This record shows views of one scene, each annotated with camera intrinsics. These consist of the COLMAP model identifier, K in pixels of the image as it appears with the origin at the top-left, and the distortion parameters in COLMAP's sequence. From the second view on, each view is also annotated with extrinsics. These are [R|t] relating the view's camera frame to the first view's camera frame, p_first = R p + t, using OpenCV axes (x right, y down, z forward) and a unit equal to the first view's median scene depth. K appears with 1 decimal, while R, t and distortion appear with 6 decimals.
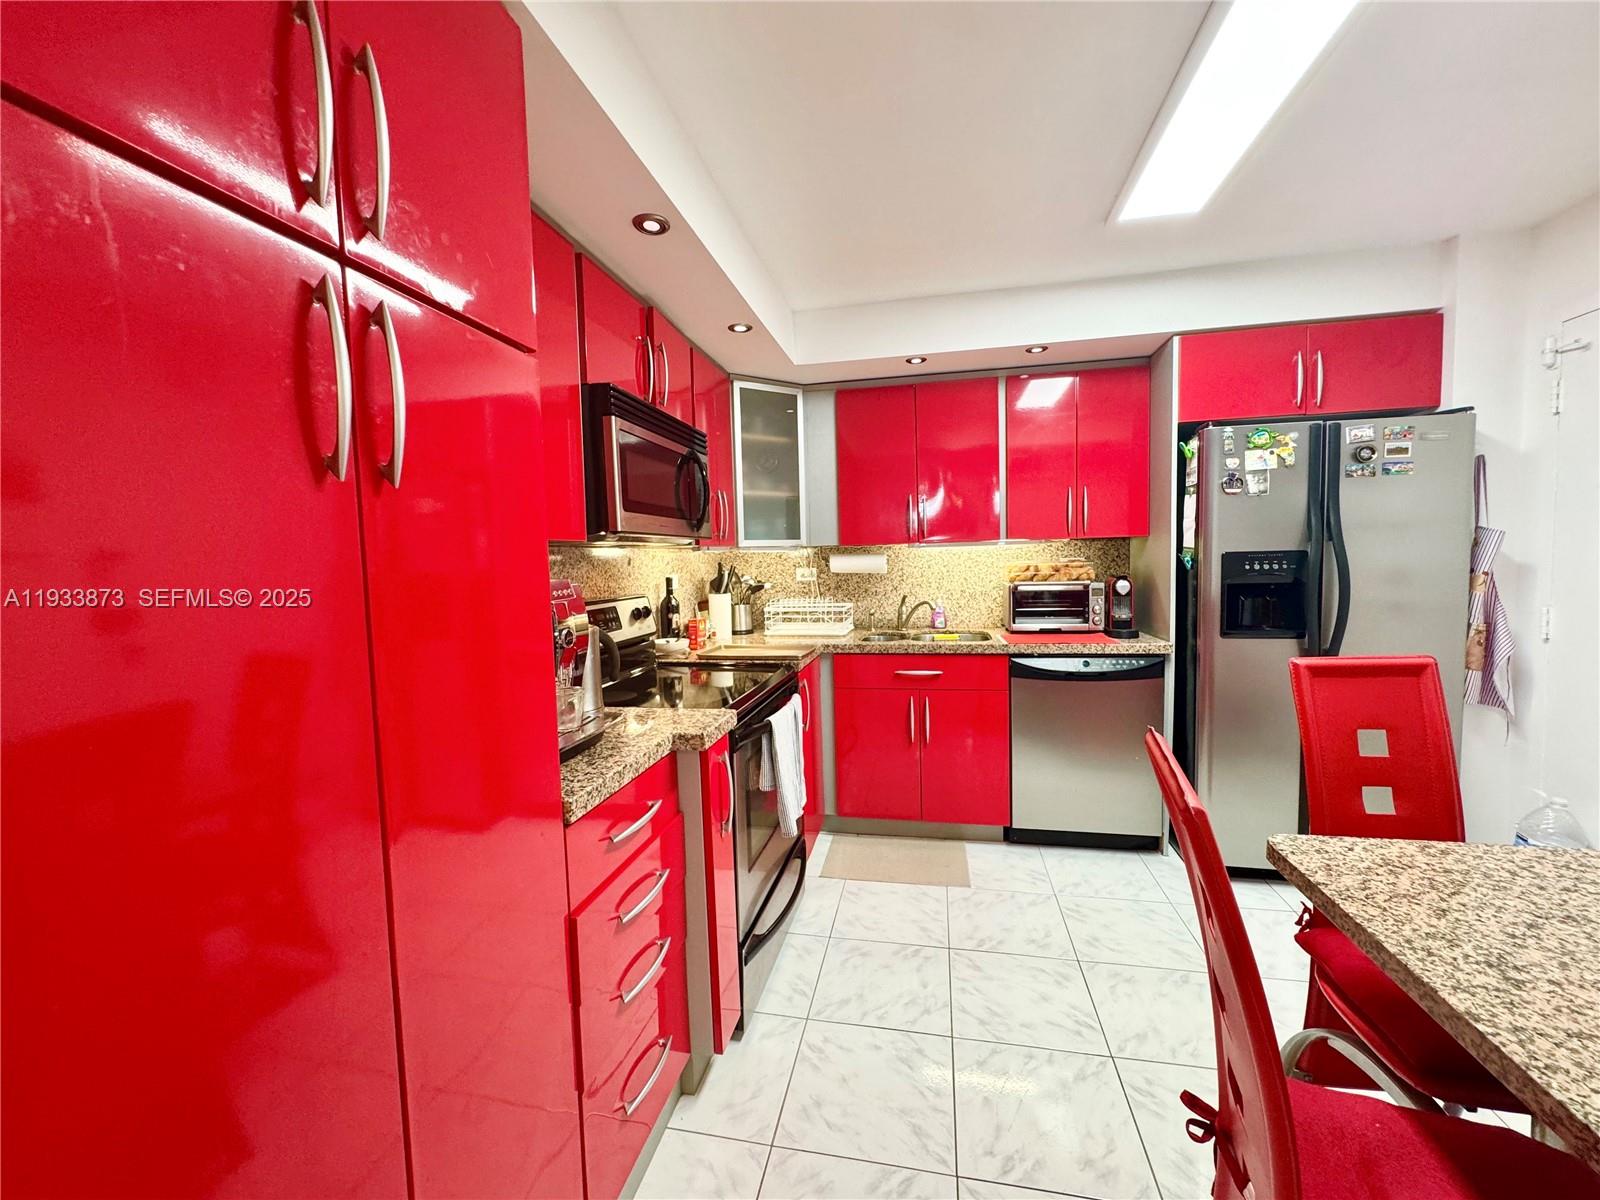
lens RADIAL K [[640.6, 0, 800.0], [0, 640.6, 600.0], [0, 0, 1]] dist [-0.003842, 0.000891]
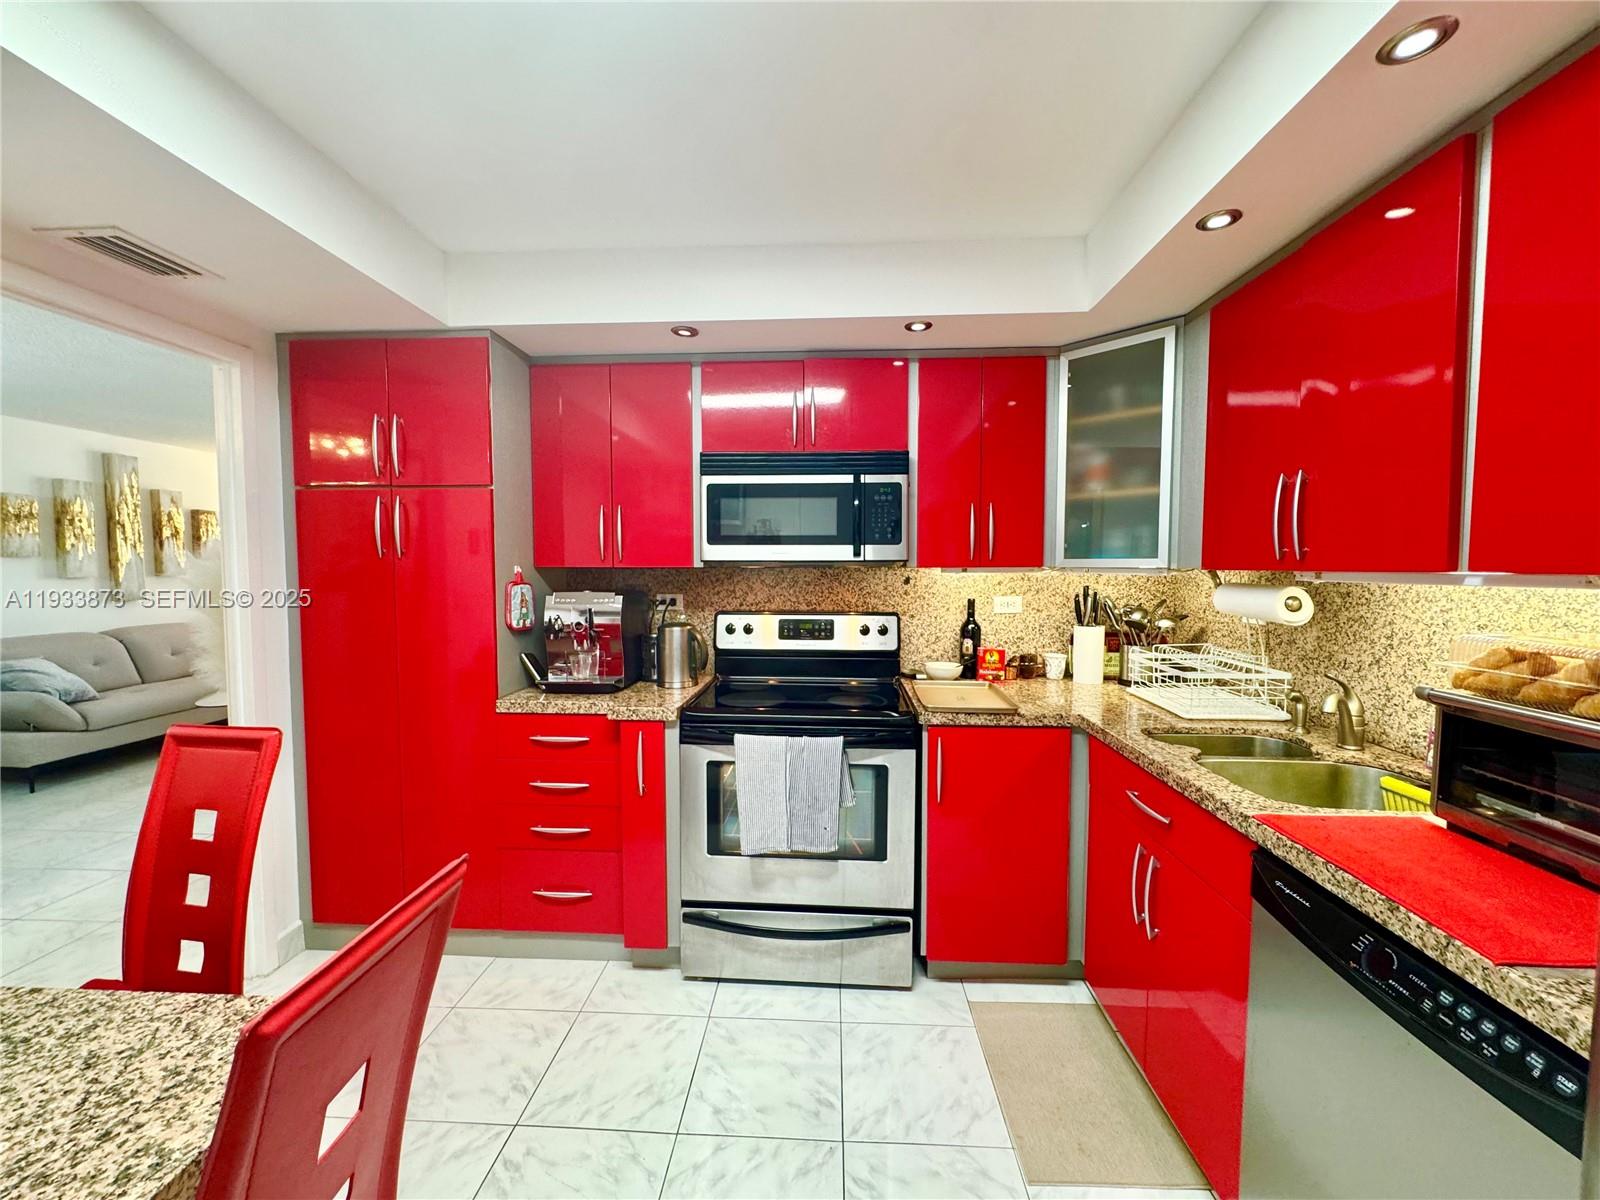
lens RADIAL K [[640.6, 0, 800.0], [0, 640.6, 600.0], [0, 0, 1]] dist [-0.003842, 0.000891]
pose [[0.157025, 0.080855, -0.984279, 0.780262], [-0.070235, 0.995034, 0.070534, -0.095758], [0.985094, 0.058056, 0.161924, 0.707645]]
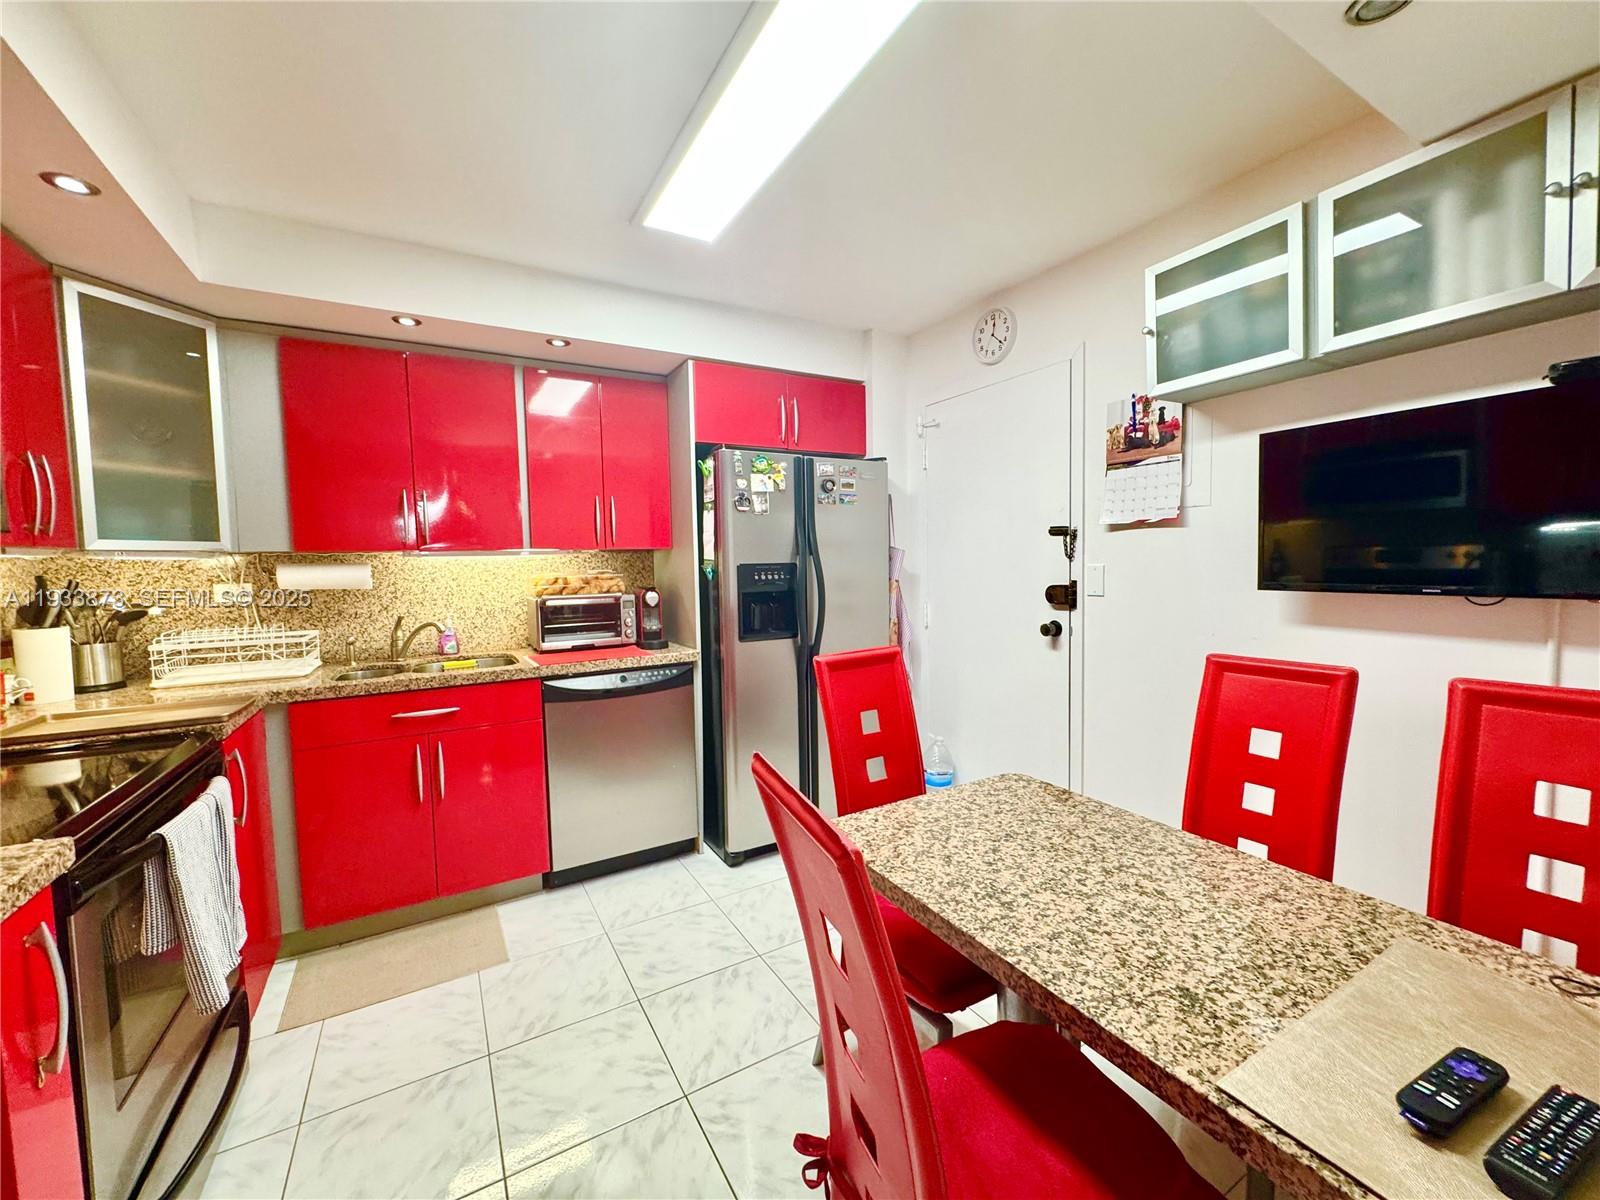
lens RADIAL K [[640.6, 0, 800.0], [0, 640.6, 600.0], [0, 0, 1]] dist [-0.003842, 0.000891]
pose [[0.742301, -0.028551, 0.669458, 0.002489], [0.044380, 0.998993, -0.006605, -0.000892], [-0.668595, 0.034614, 0.742821, 0.111455]]
